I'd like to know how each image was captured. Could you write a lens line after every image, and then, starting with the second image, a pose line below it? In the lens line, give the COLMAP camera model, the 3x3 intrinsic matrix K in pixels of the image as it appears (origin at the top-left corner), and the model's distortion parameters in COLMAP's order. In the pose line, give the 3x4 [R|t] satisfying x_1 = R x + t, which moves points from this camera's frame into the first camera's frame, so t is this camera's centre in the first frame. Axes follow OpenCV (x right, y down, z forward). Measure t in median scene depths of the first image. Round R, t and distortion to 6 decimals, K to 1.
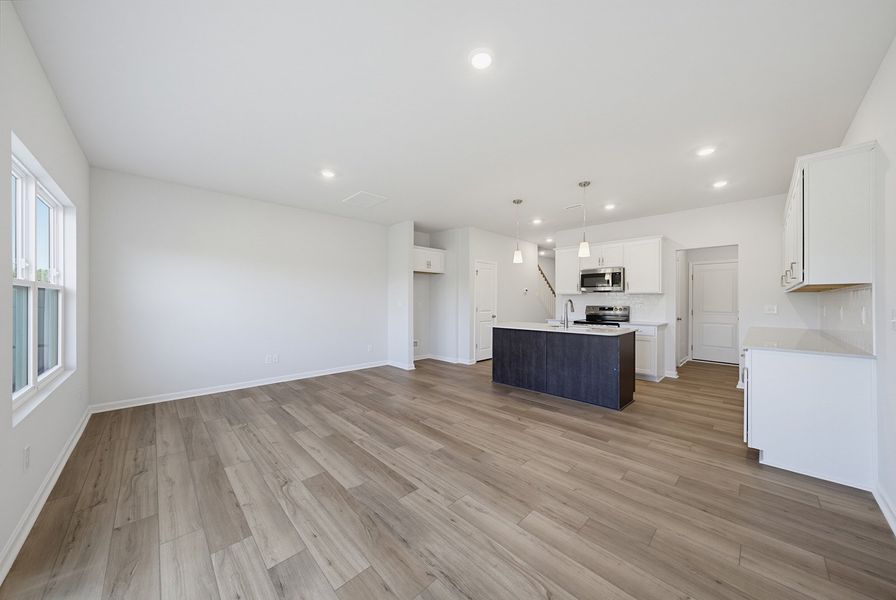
lens RADIAL K [[306.7, 0, 447.2], [0, 306.7, 299.8], [0, 0, 1]] dist [-0.010180, 0.002418]
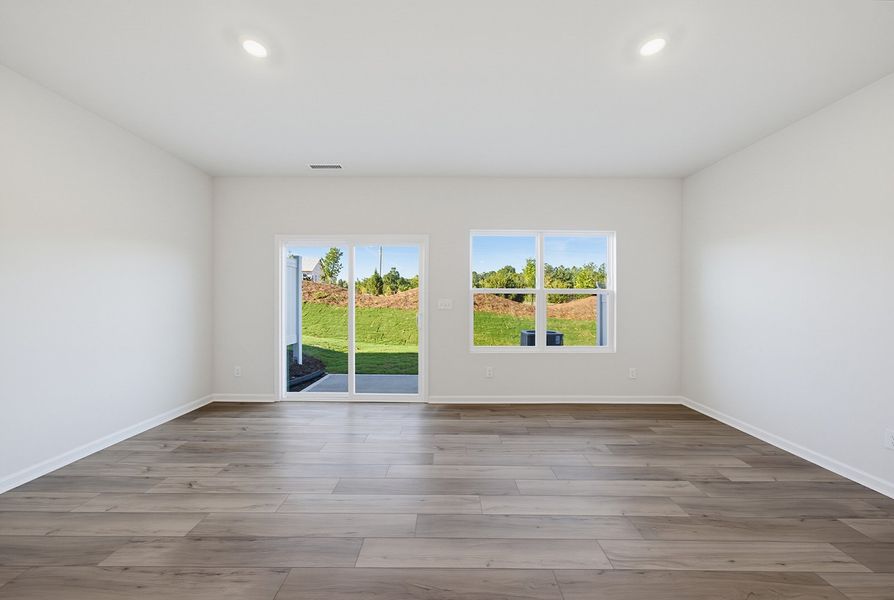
lens RADIAL K [[306.0, 0, 446.2], [0, 306.0, 299.8], [0, 0, 1]] dist [-0.010180, 0.002418]
pose [[-0.693537, -0.005475, -0.720400, 0.158757], [-0.005006, 0.999984, -0.002780, 0.004318], [0.720404, 0.001678, -0.693553, 0.871198]]
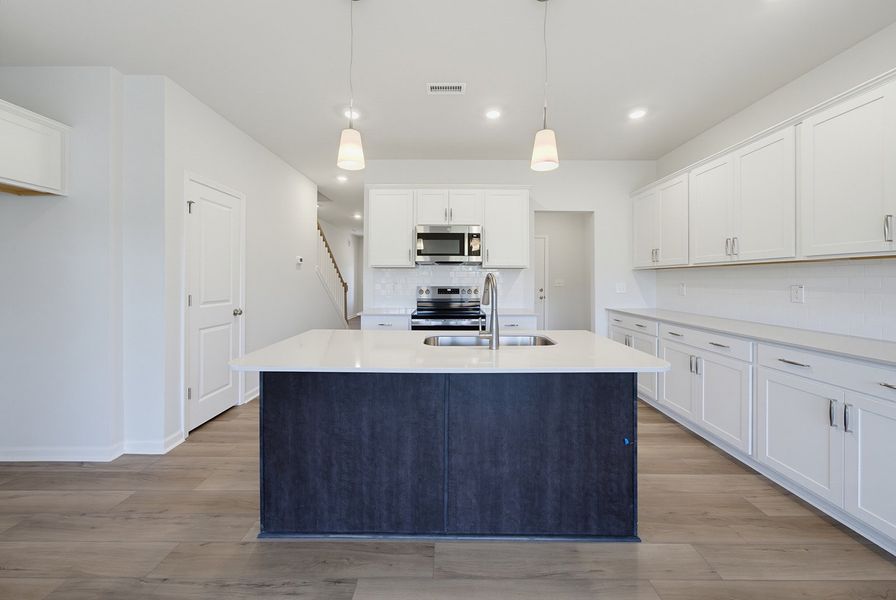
lens RADIAL K [[313.1, 0, 448.6], [0, 313.1, 279.9], [0, 0, 1]] dist [-0.000255, 0.000173]
pose [[0.695993, -0.000987, 0.718047, 0.055696], [-0.004143, 0.999977, 0.005390, 0.003906], [-0.718036, -0.006727, 0.695973, 0.683880]]
